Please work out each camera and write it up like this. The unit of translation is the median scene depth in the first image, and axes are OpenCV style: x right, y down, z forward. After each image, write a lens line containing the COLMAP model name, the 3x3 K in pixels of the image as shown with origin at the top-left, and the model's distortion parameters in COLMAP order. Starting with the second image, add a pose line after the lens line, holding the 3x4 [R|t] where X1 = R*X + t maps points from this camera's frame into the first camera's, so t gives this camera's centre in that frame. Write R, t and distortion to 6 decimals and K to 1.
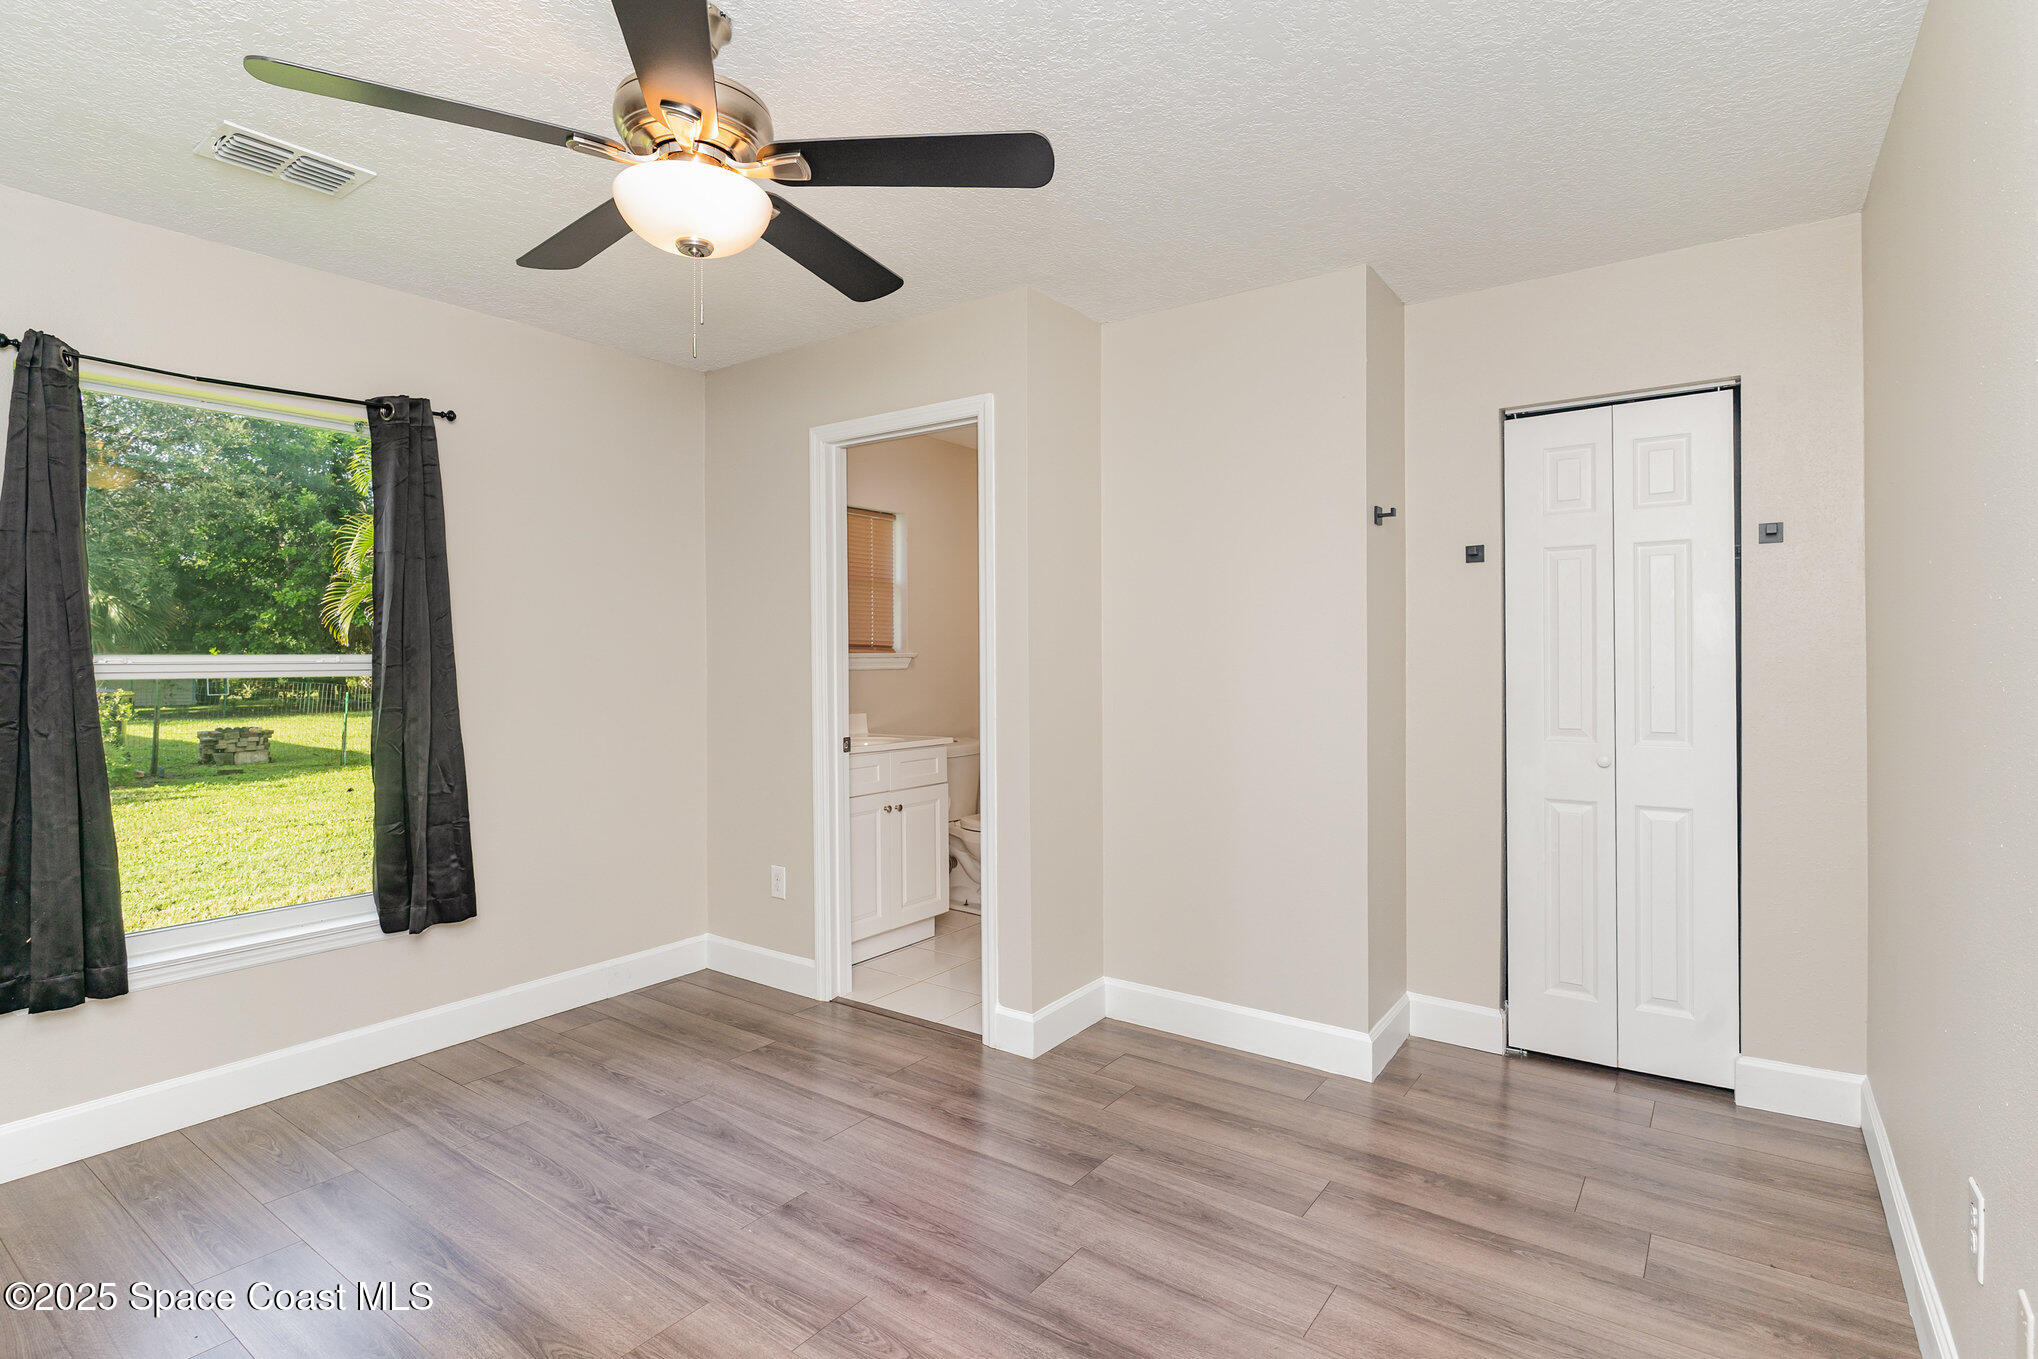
lens RADIAL K [[975.9, 0, 1014.9], [0, 975.9, 679.5], [0, 0, 1]] dist [-0.006351, 0.002097]
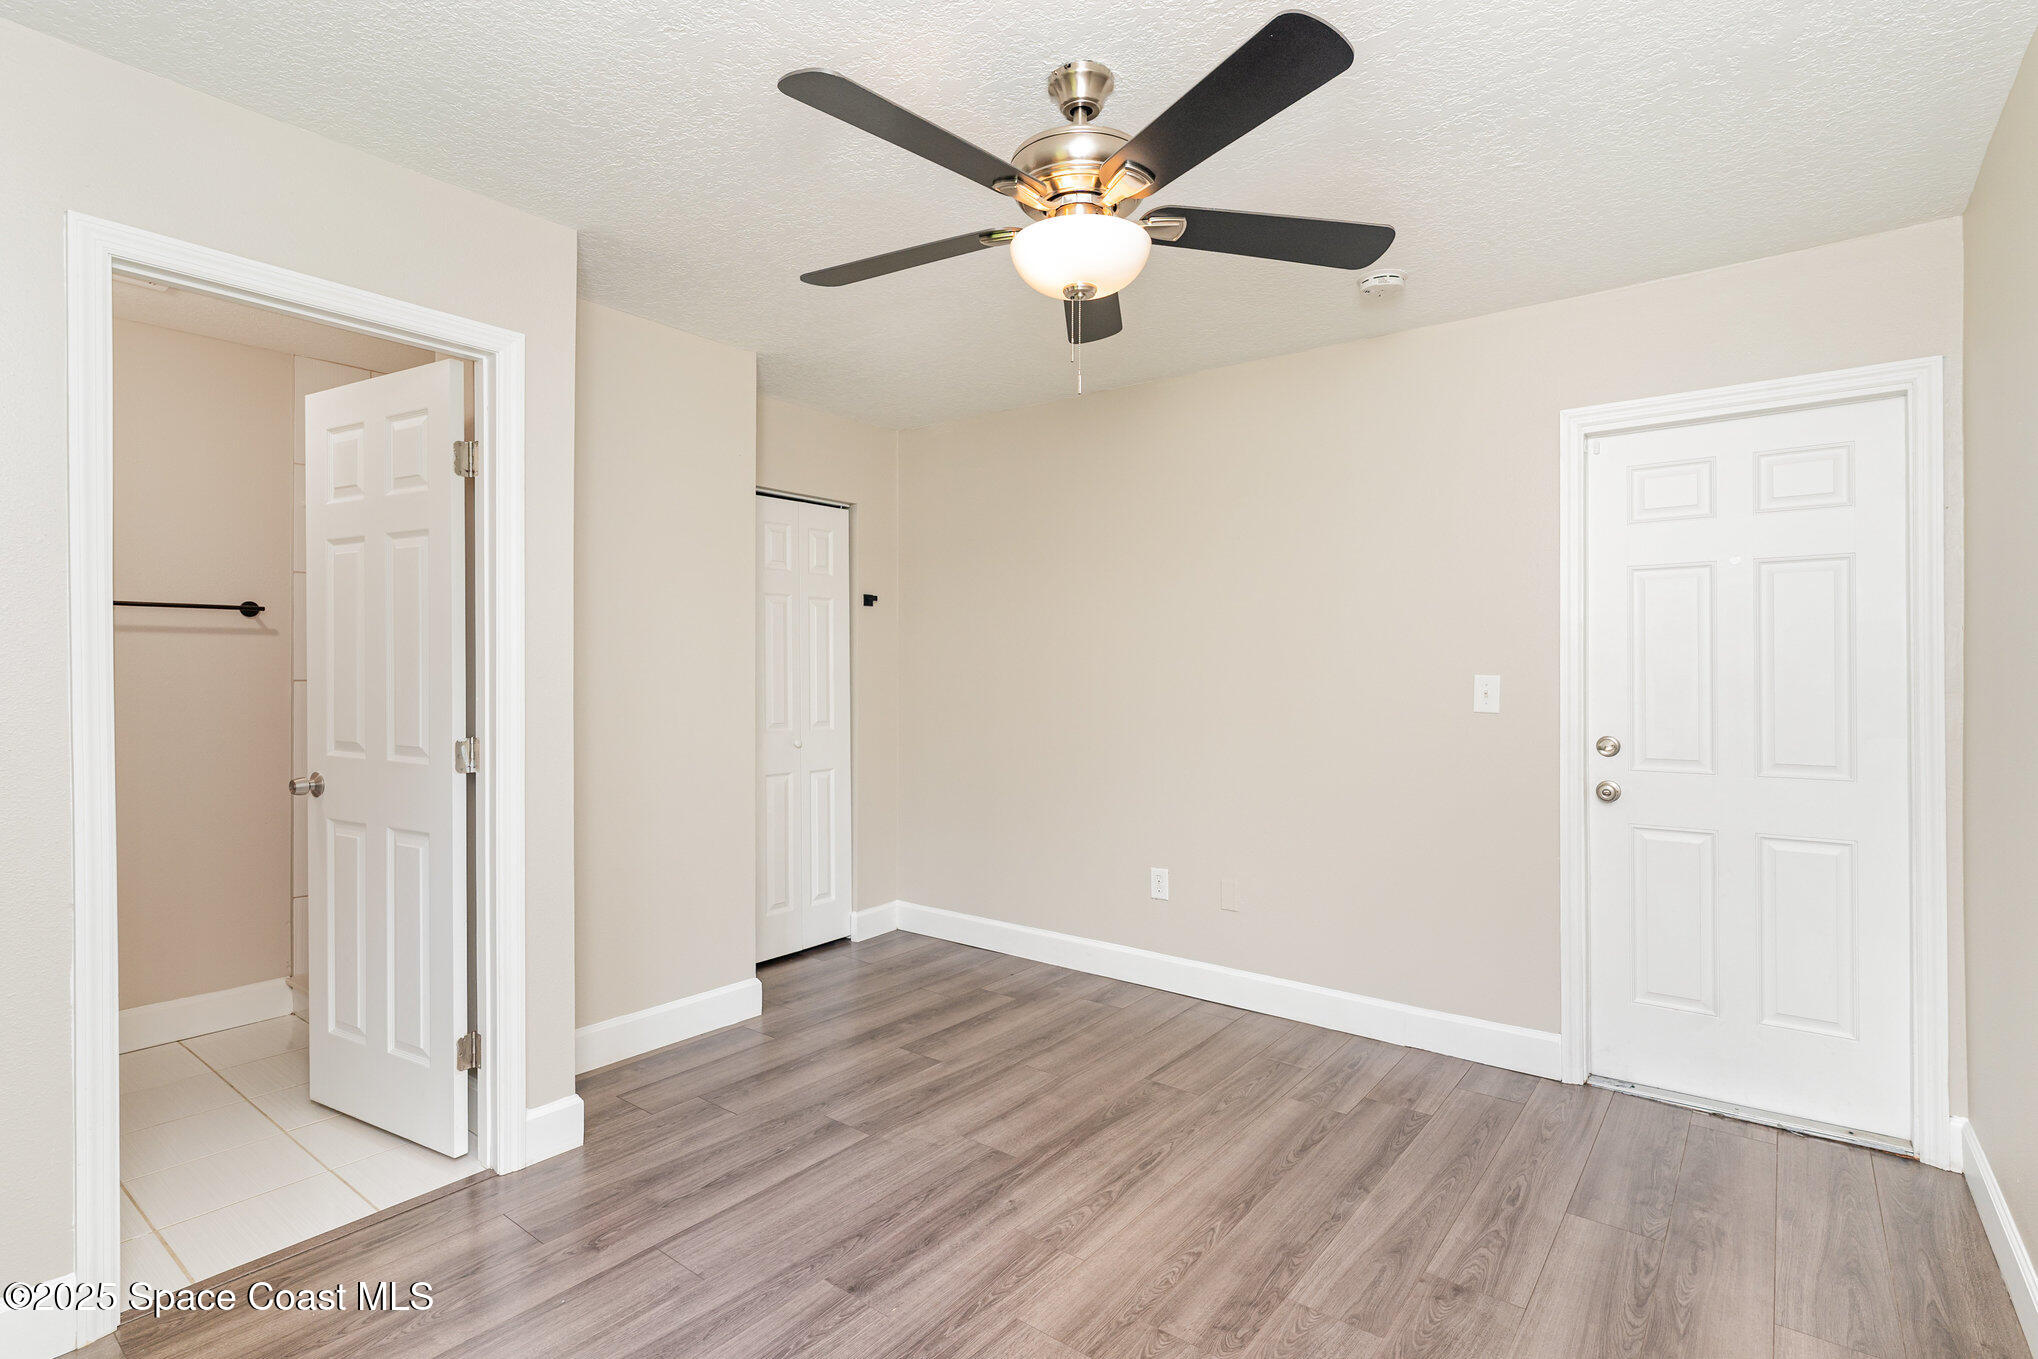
lens RADIAL K [[970.5, 0, 1011.2], [0, 970.5, 673.3], [0, 0, 1]] dist [0.007610, -0.001259]
pose [[0.051917, 0.002842, 0.998647, -1.137116], [0.018667, 0.999818, -0.003816, -0.011341], [-0.998477, 0.018840, 0.051854, 0.819665]]
